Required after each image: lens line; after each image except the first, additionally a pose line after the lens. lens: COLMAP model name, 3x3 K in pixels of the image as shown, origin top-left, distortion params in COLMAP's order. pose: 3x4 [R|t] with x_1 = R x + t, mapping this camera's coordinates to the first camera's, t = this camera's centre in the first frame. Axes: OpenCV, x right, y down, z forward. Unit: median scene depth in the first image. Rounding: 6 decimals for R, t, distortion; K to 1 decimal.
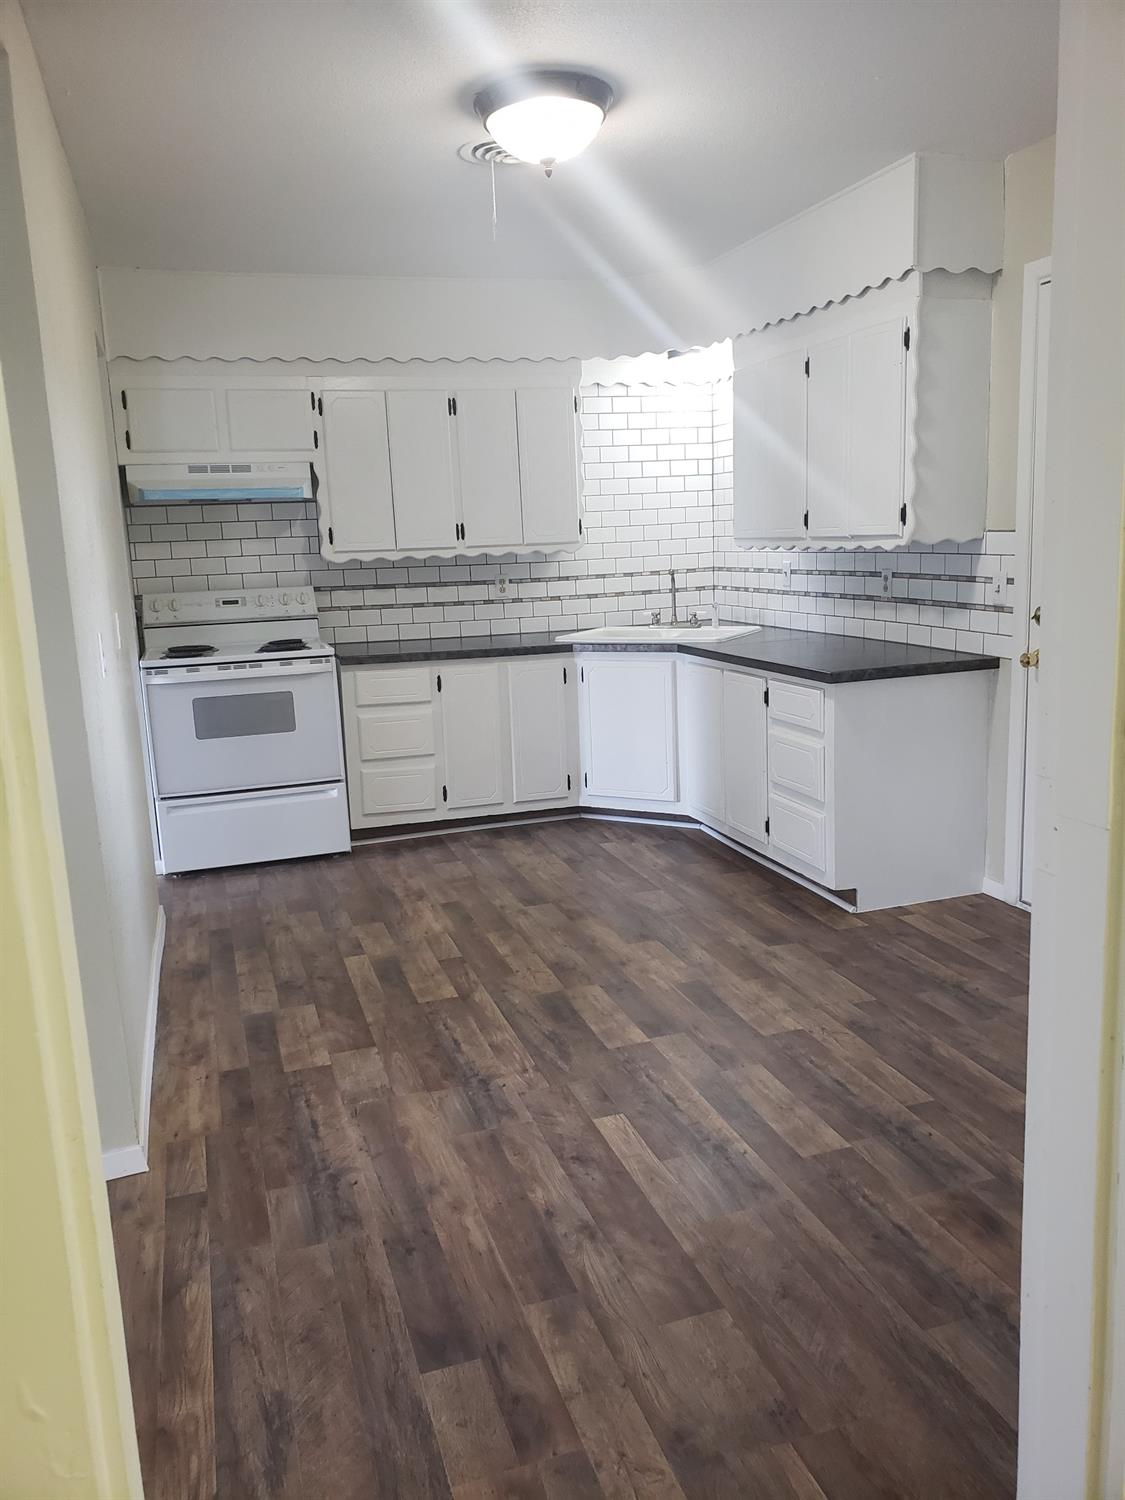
lens RADIAL K [[1160.6, 0, 571.2], [0, 1160.6, 750.5], [0, 0, 1]] dist [0.051910, -0.047085]
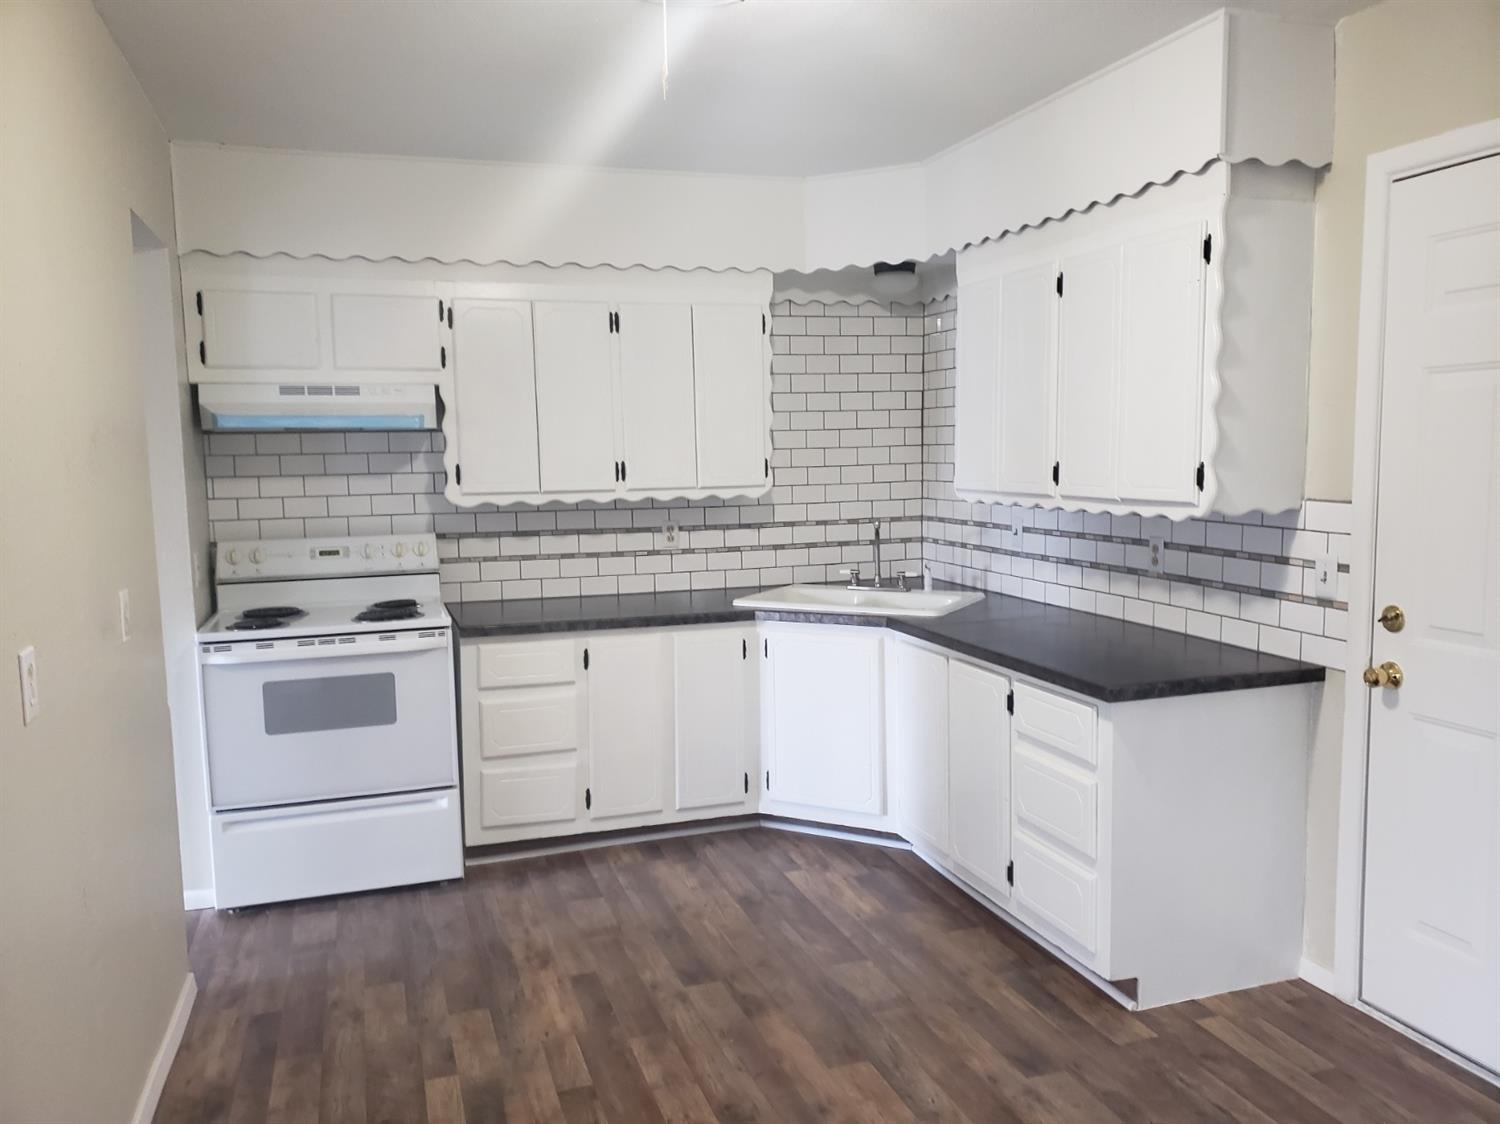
lens RADIAL K [[1160.6, 0, 767.1], [0, 1160.6, 572.6], [0, 0, 1]] dist [0.051910, -0.047085]
pose [[0.999602, 0.021135, 0.018680, -0.007094], [-0.019617, 0.996760, -0.077998, -0.069791], [-0.020268, 0.077601, 0.996778, 0.237668]]
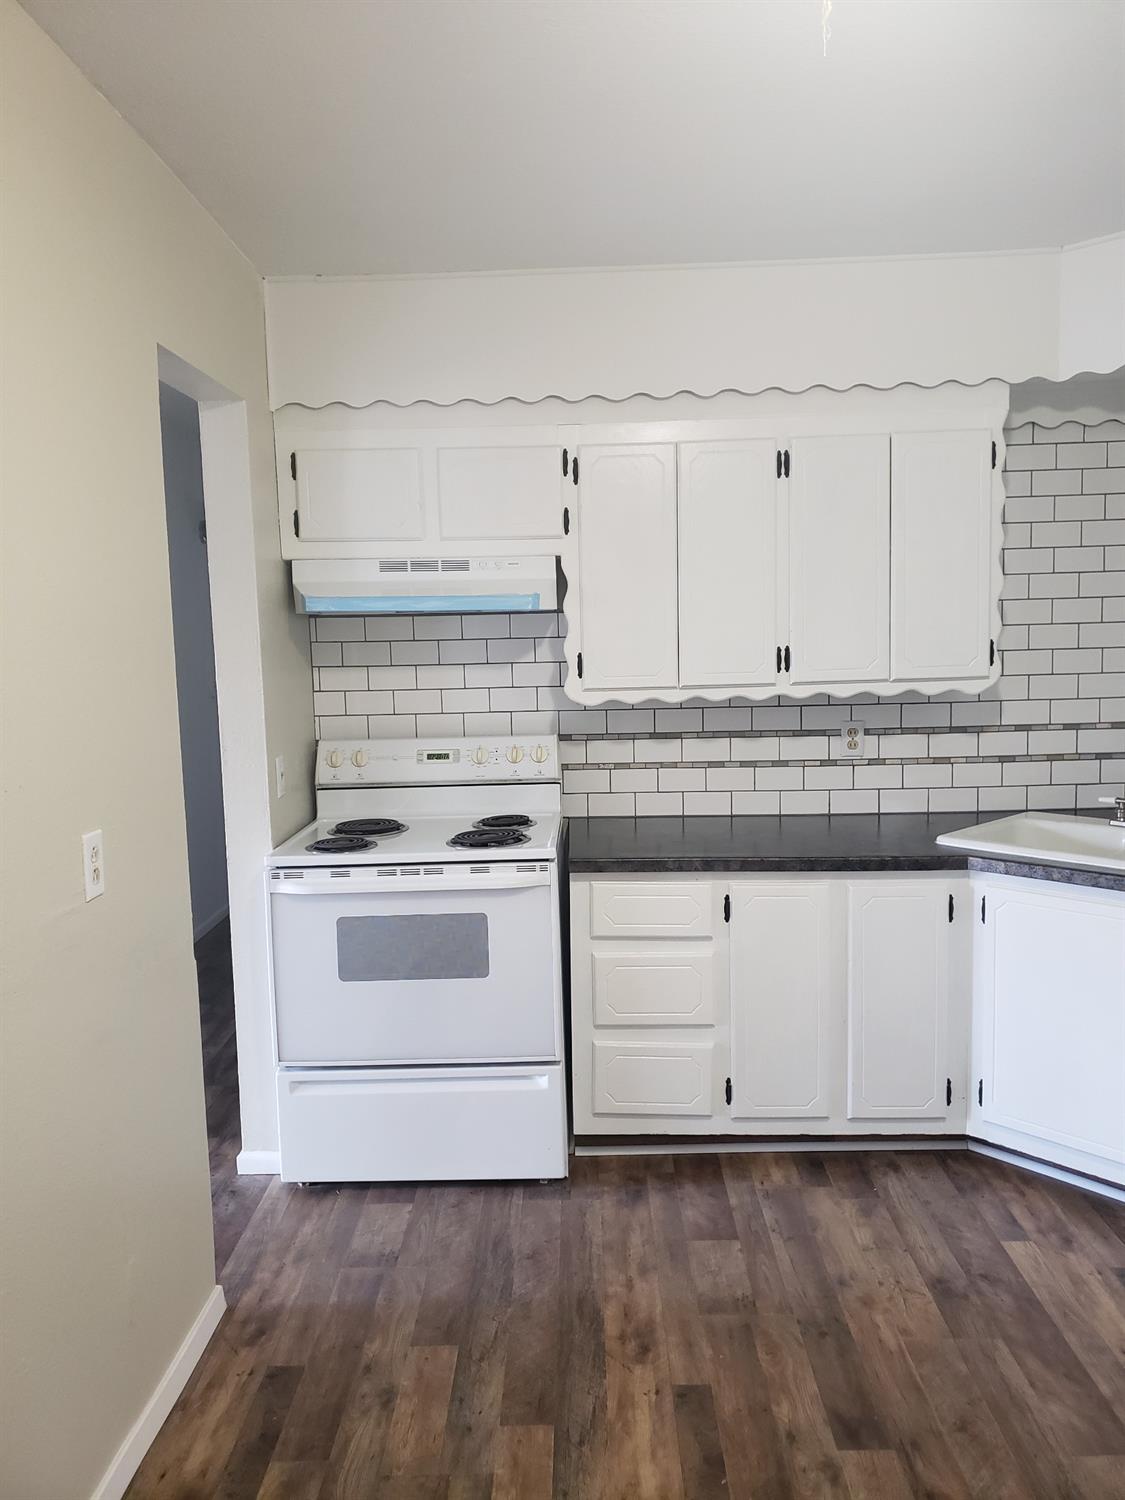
lens RADIAL K [[1160.6, 0, 560.0], [0, 1160.6, 748.7], [0, 0, 1]] dist [0.051910, -0.047085]
pose [[0.943593, 0.048896, -0.327477, -0.002553], [-0.071000, 0.995910, -0.055878, -0.121566], [0.323405, 0.075977, 0.943205, 0.469387]]
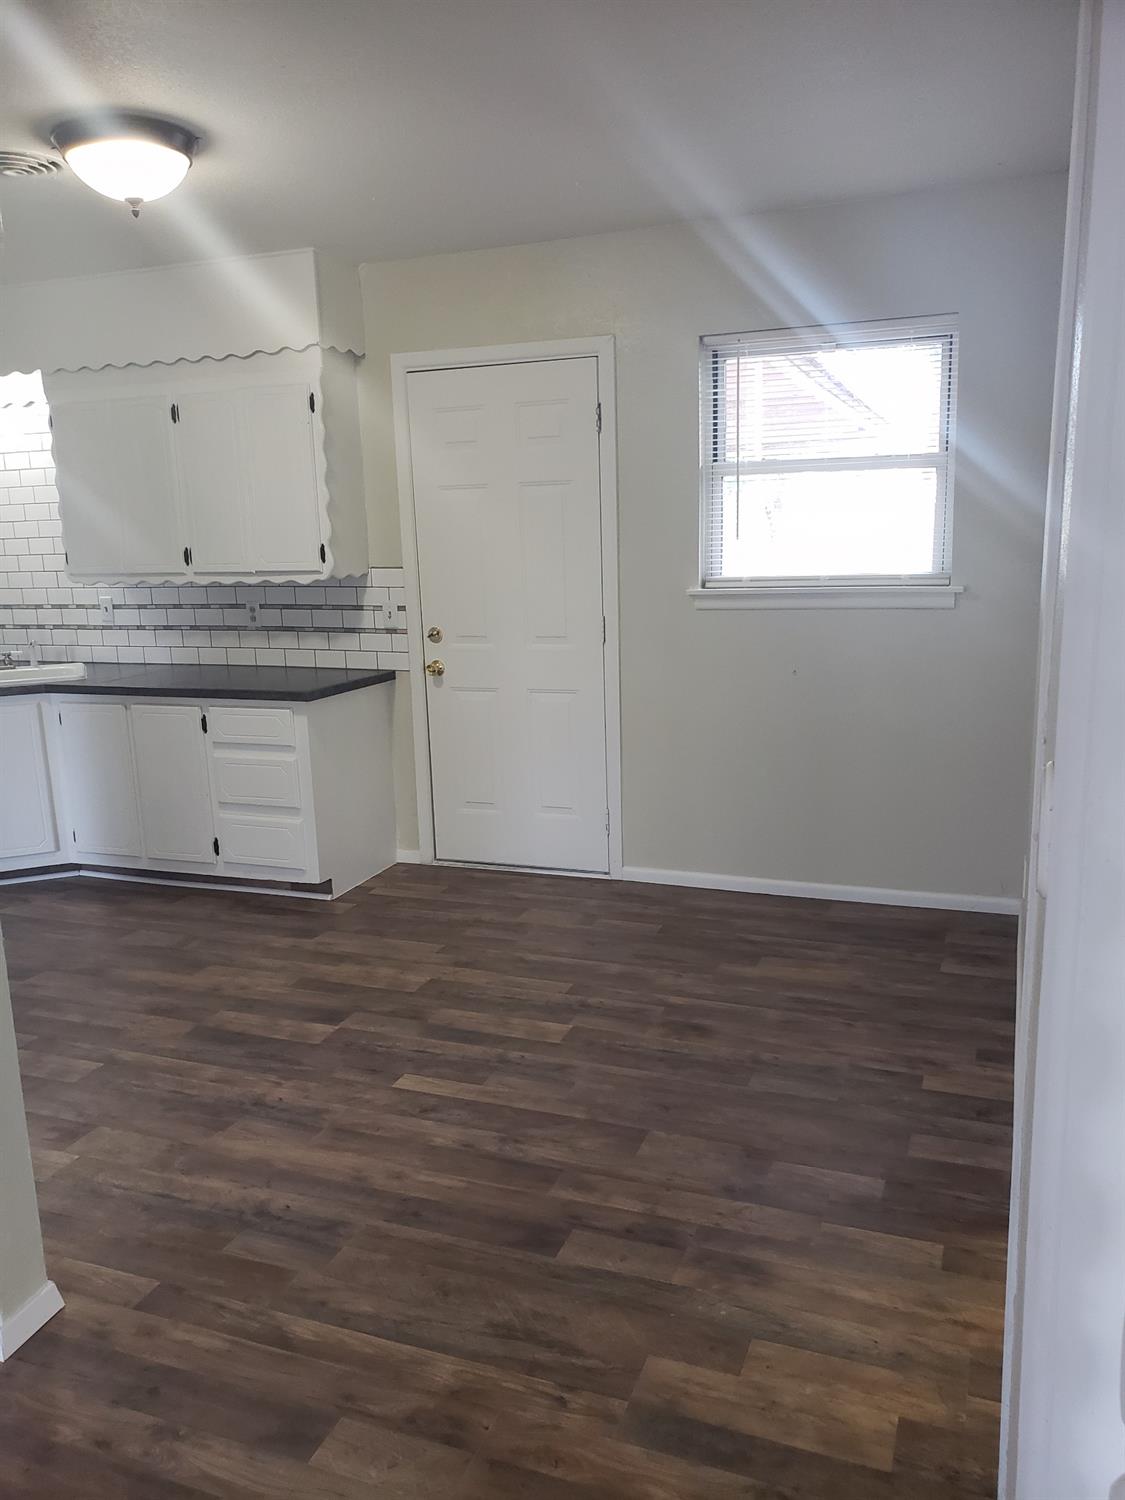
lens RADIAL K [[1160.6, 0, 559.2], [0, 1160.6, 777.1], [0, 0, 1]] dist [0.051910, -0.047085]
pose [[0.634751, -0.141430, 0.759663, -0.442878], [0.146697, 0.987284, 0.061232, -0.016676], [-0.758664, 0.072573, 0.647428, 0.077006]]
